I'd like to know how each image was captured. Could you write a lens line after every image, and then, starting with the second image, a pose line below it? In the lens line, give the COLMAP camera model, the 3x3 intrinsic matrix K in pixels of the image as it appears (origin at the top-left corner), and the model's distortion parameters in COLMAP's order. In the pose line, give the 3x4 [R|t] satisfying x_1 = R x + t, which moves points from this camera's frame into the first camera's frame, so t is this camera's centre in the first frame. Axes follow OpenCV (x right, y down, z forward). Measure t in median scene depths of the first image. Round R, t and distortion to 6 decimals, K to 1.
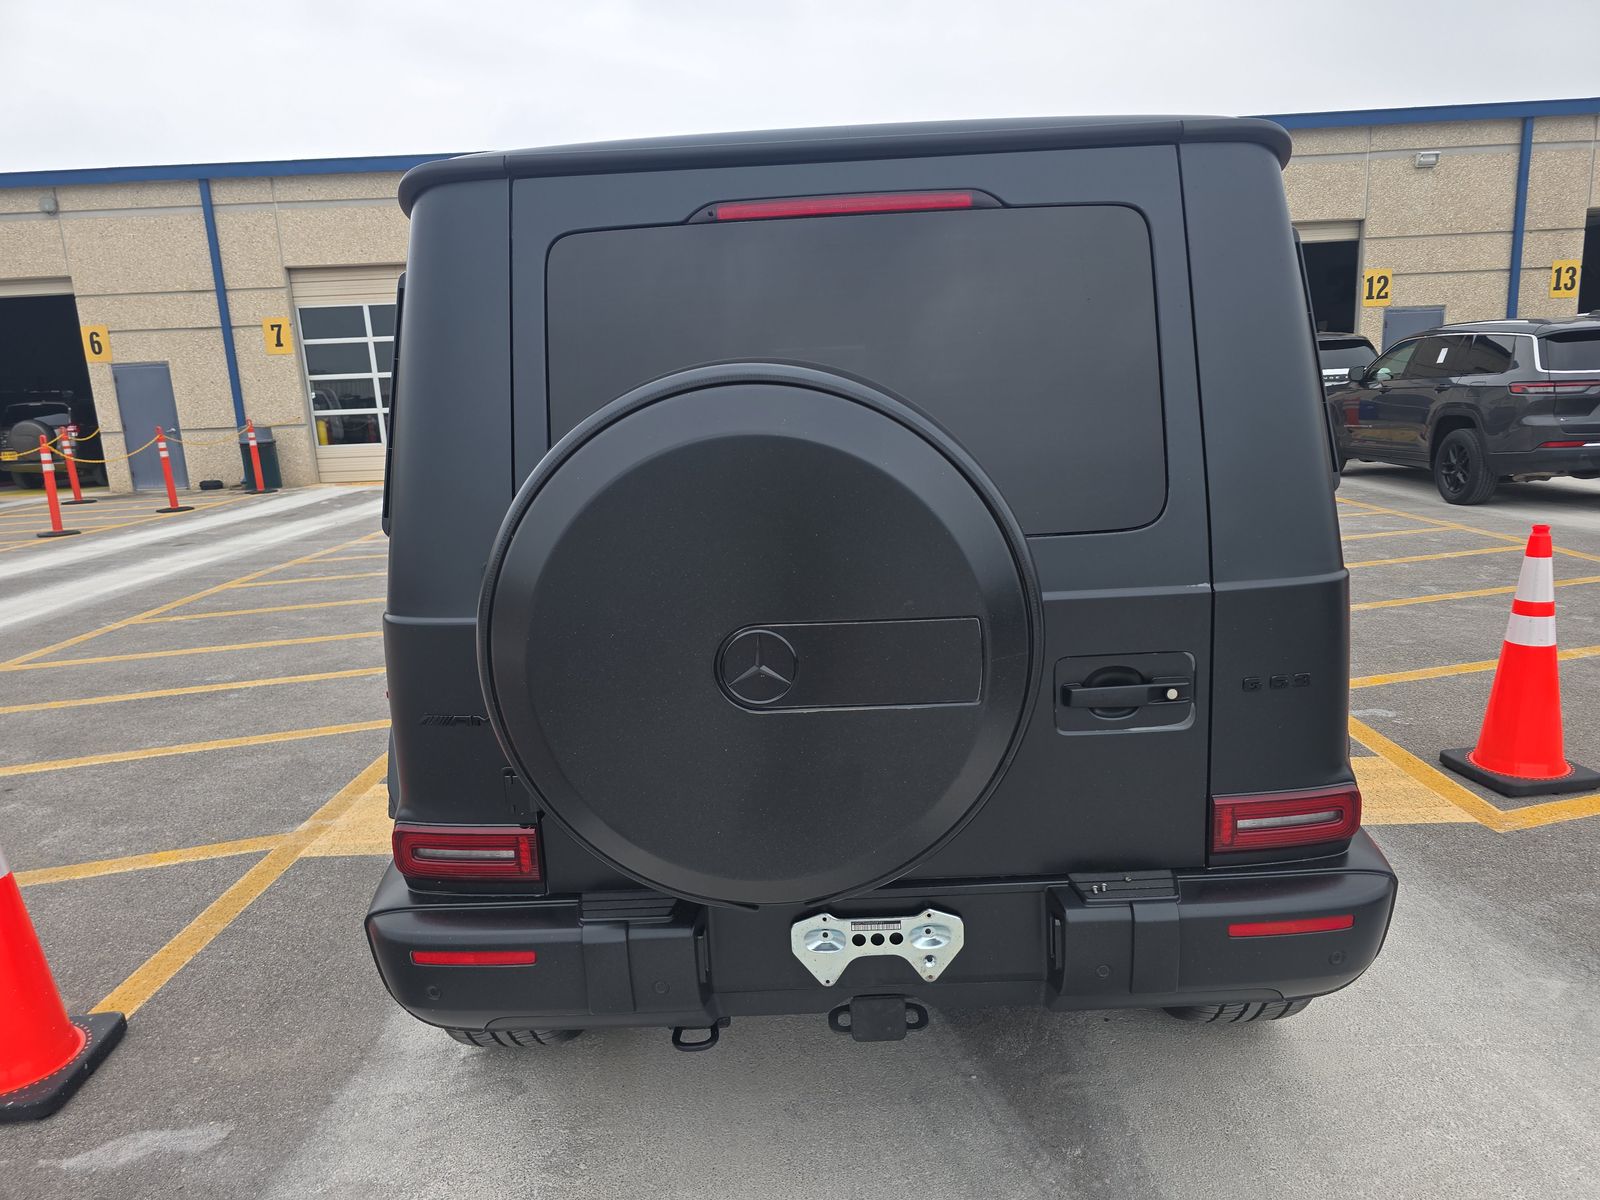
lens RADIAL K [[1048.9, 0, 806.1], [0, 1048.9, 601.2], [0, 0, 1]] dist [0.006772, 0.005144]
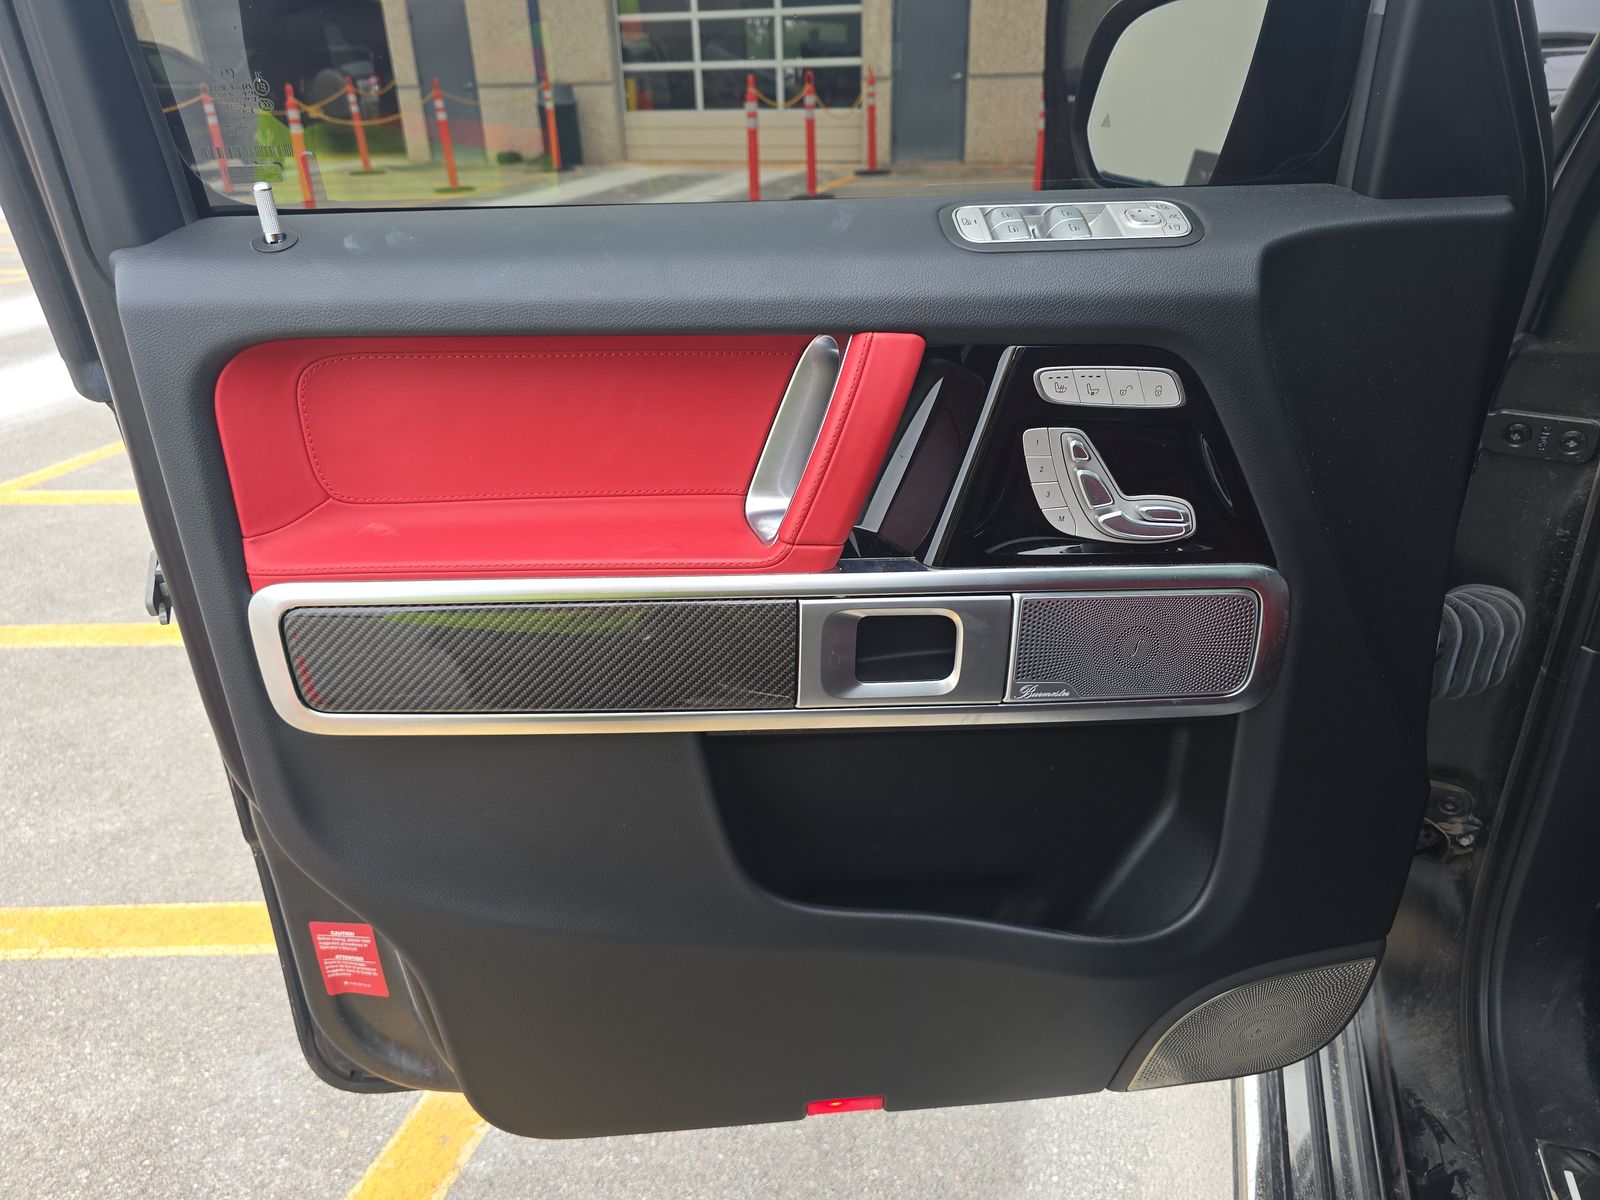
lens RADIAL K [[1048.9, 0, 806.1], [0, 1048.9, 601.2], [0, 0, 1]] dist [0.006772, 0.005144]
pose [[0.951302, 0.158611, -0.264325, -0.054818], [-0.079728, 0.954892, 0.286051, -0.030009], [0.297772, -0.251047, 0.921036, 0.197272]]
